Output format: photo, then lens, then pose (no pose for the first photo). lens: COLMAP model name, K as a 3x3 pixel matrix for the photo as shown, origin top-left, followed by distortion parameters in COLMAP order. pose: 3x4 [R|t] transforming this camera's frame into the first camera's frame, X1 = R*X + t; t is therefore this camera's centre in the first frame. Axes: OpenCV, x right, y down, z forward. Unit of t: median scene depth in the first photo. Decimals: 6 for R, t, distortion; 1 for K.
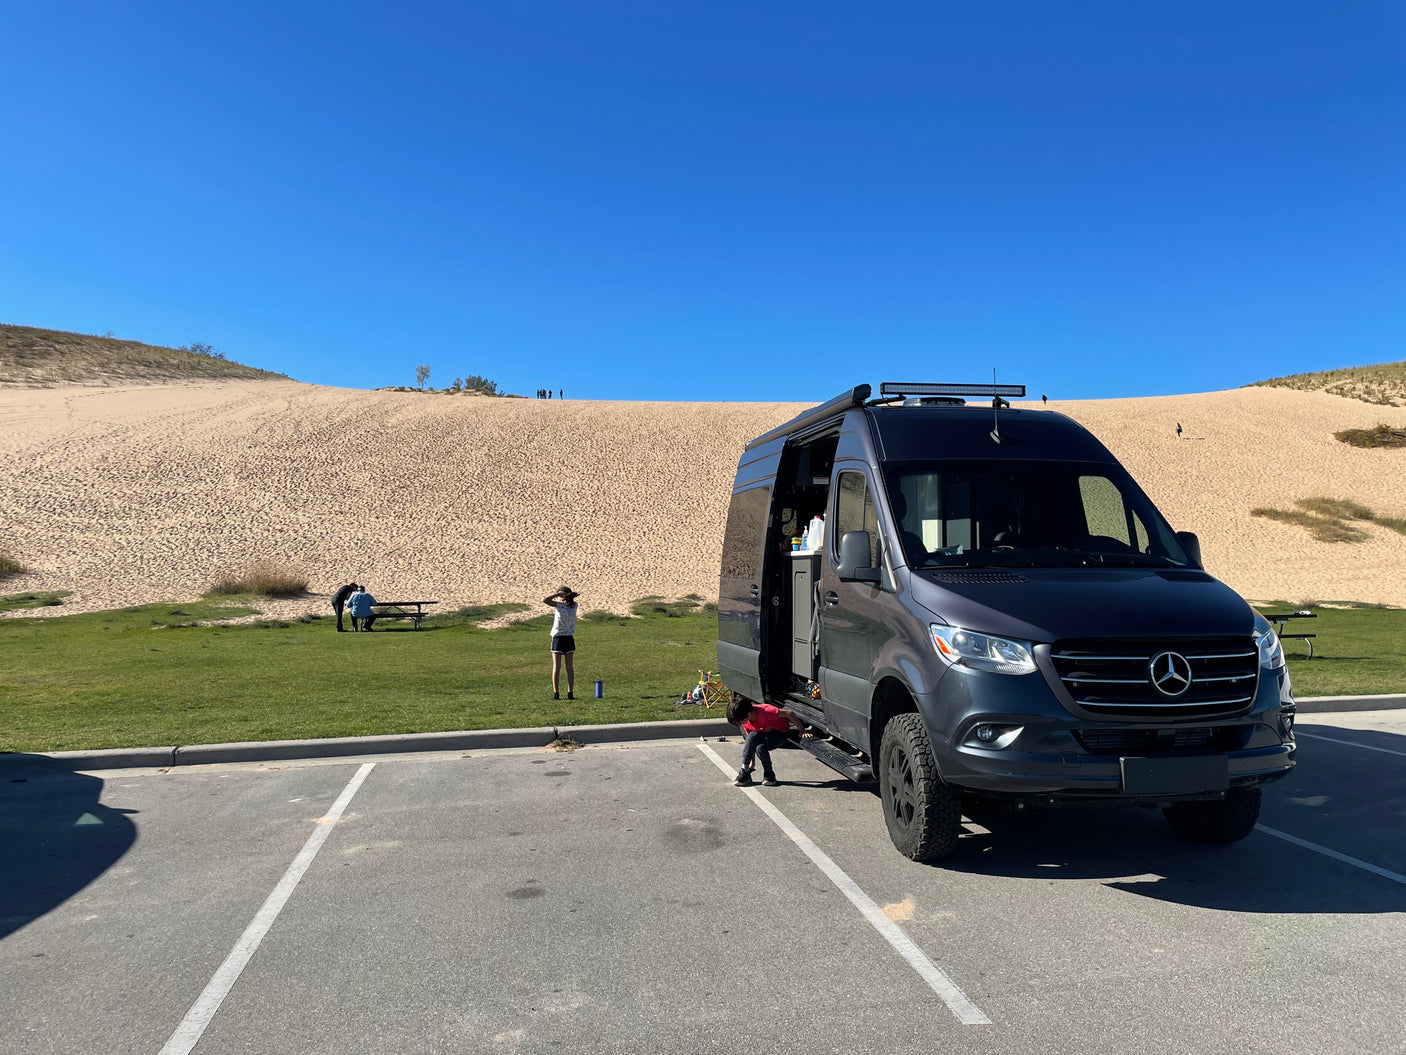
lens RADIAL K [[1074.0, 0, 703.0], [0, 1074.0, 527.5], [0, 0, 1]] dist [0.122666, -0.158030]
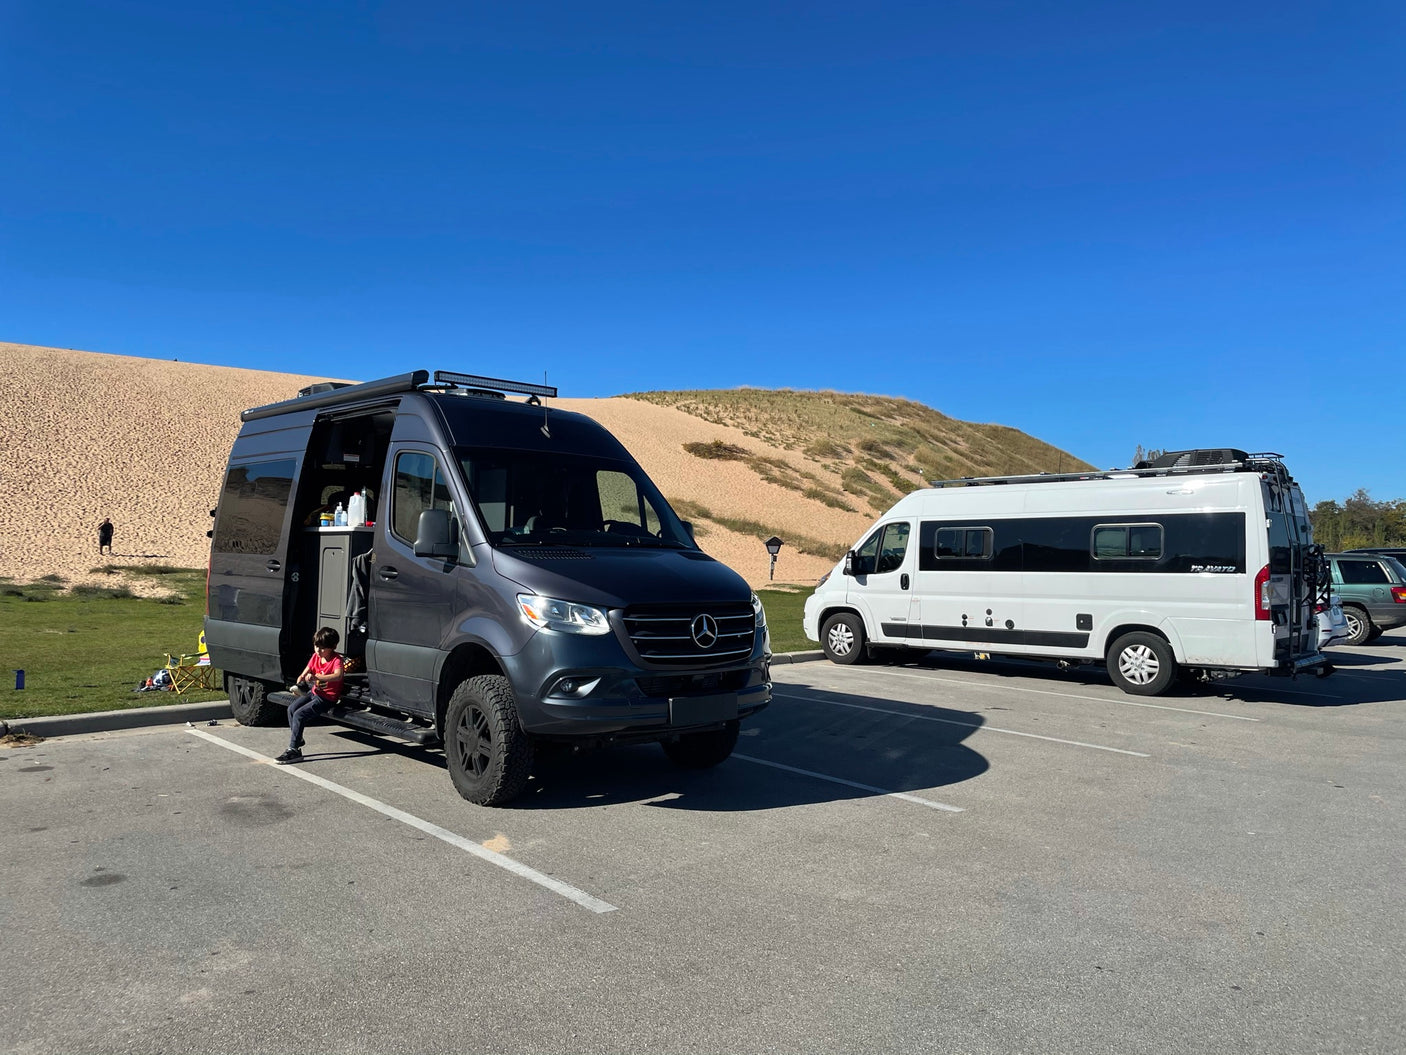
lens RADIAL K [[1074.0, 0, 703.0], [0, 1074.0, 527.5], [0, 0, 1]] dist [0.122666, -0.158030]
pose [[0.851657, 0.034581, 0.522957, -0.180390], [-0.041909, 0.999119, 0.002182, 0.007501], [-0.522421, -0.023775, 0.852356, -0.052424]]
